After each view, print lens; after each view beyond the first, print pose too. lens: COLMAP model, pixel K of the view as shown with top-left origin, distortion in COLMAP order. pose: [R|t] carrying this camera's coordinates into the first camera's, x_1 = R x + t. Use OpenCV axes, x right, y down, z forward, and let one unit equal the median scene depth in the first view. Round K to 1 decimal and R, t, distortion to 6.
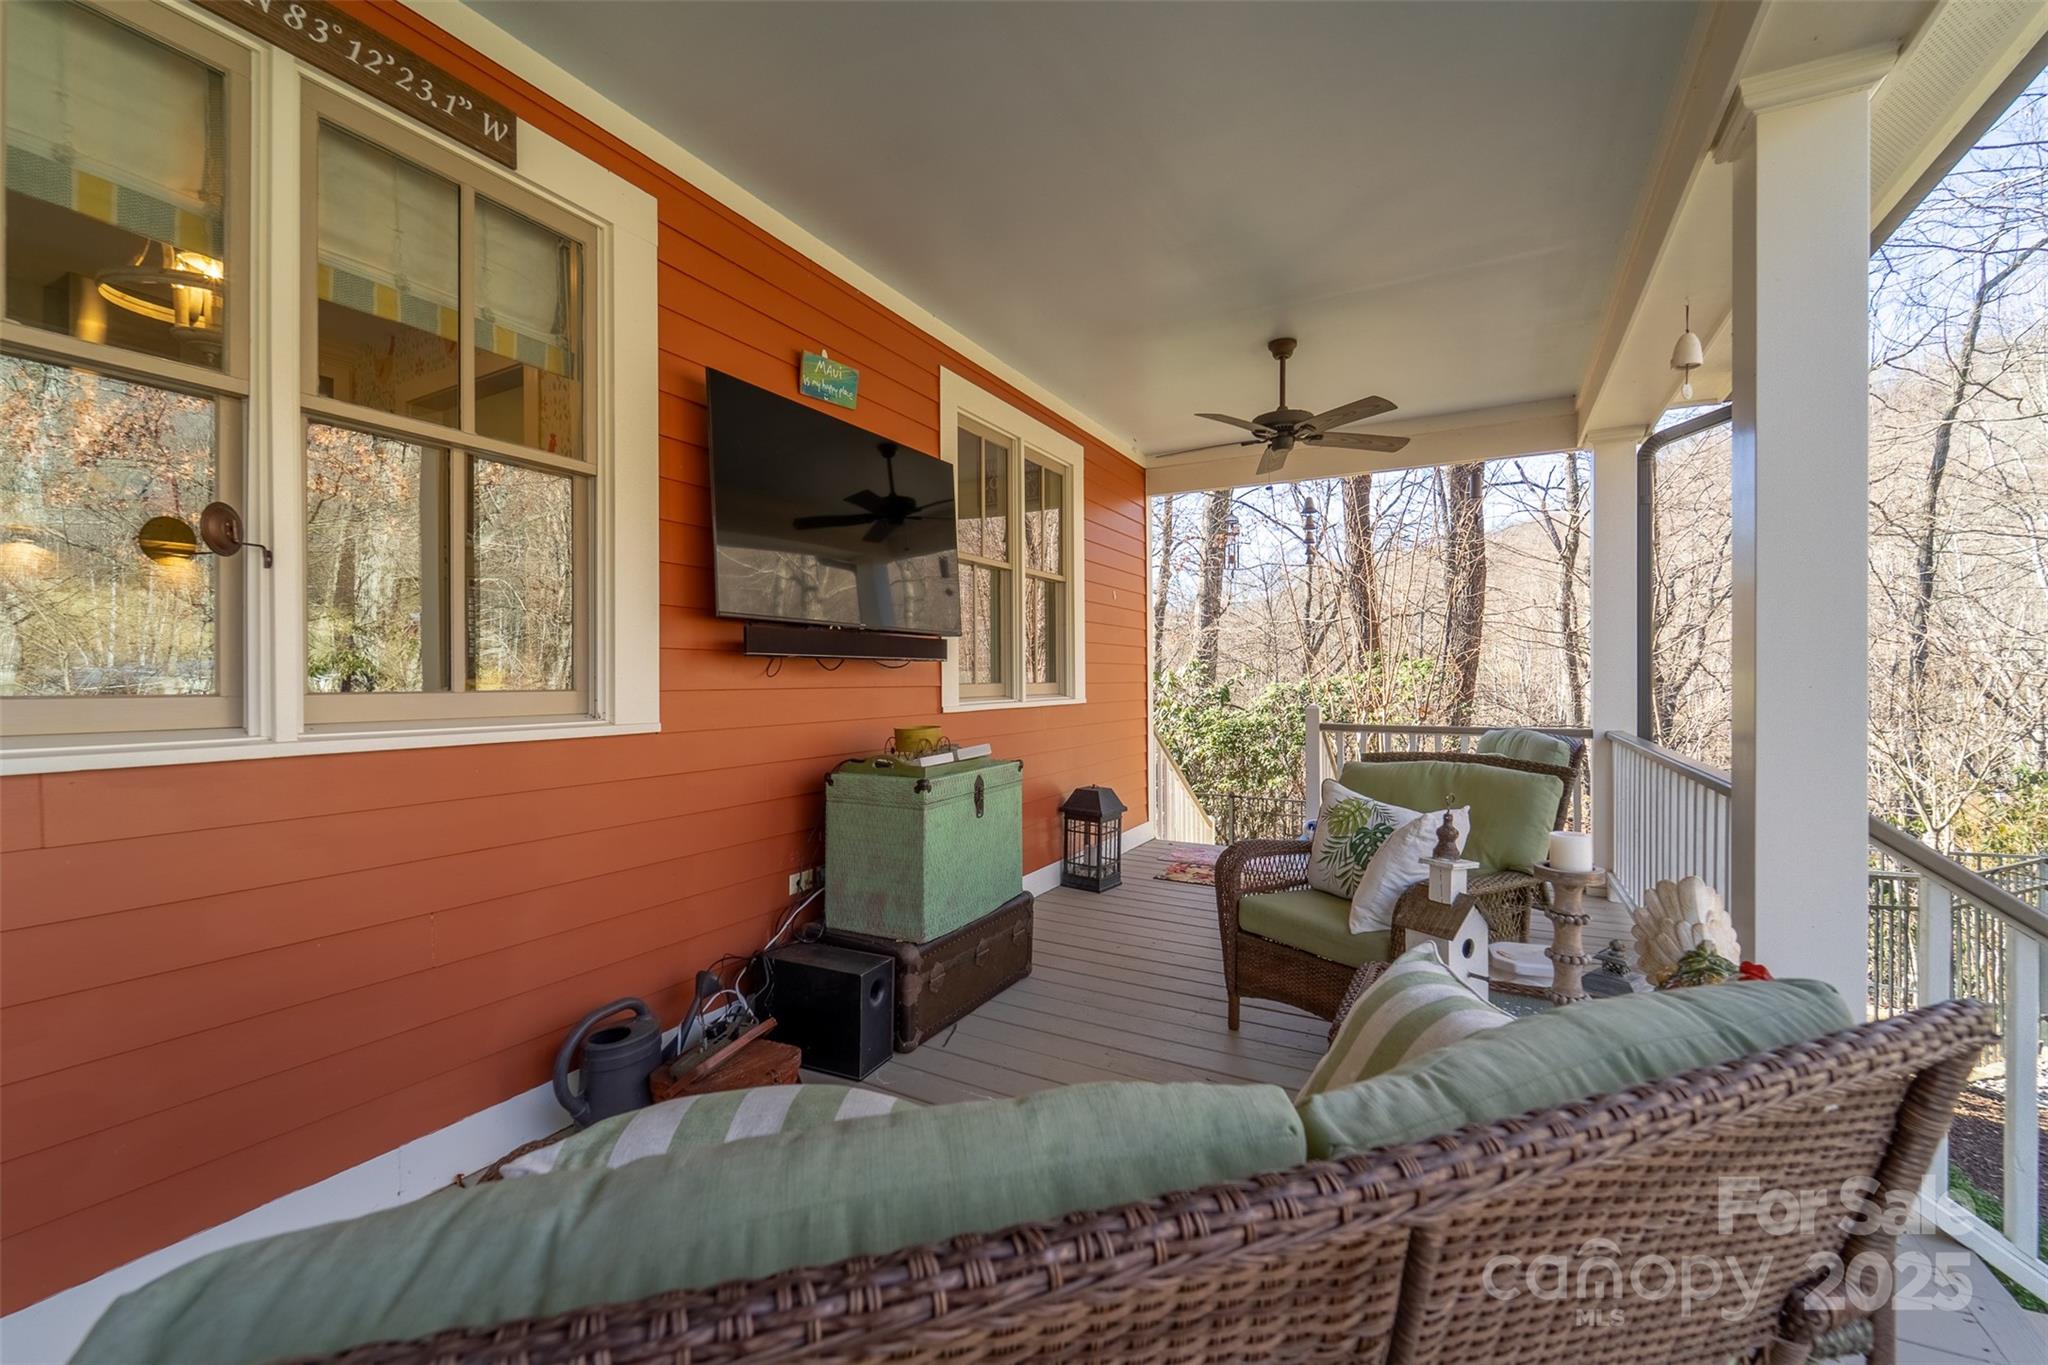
lens RADIAL K [[830.0, 0, 1018.6], [0, 830.0, 676.4], [0, 0, 1]] dist [0.000384, 0.000029]
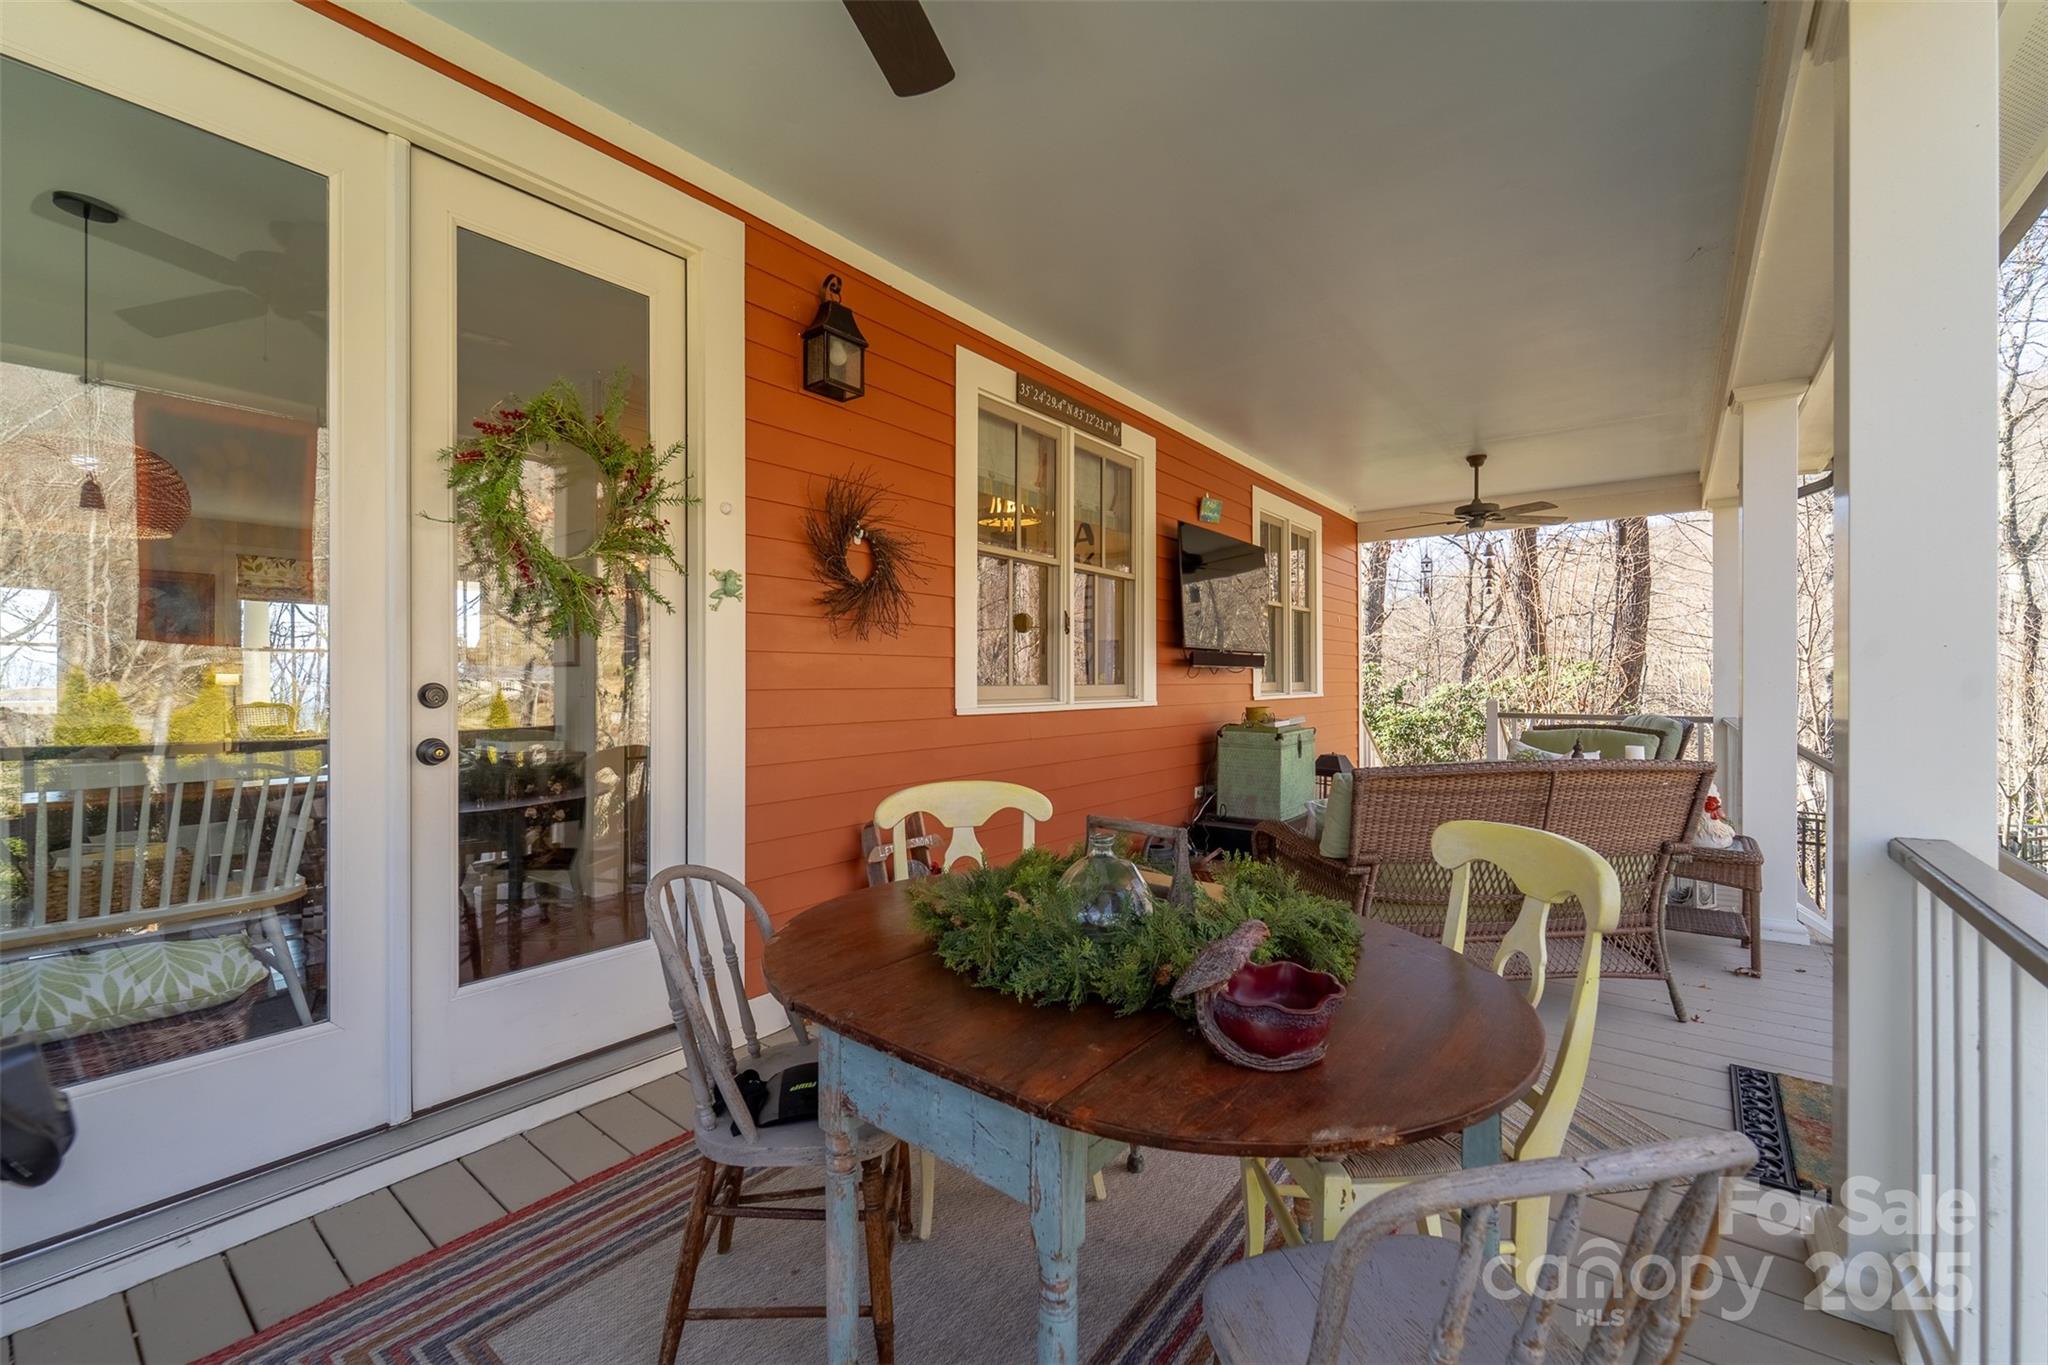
lens RADIAL K [[830.0, 0, 1032.9], [0, 830.0, 681.3], [0, 0, 1]] dist [0.000384, 0.000029]
pose [[0.989871, -0.000343, -0.141969, -0.311844], [0.000865, 0.999993, 0.003611, 0.000580], [0.141966, -0.003697, 0.989865, -0.713249]]
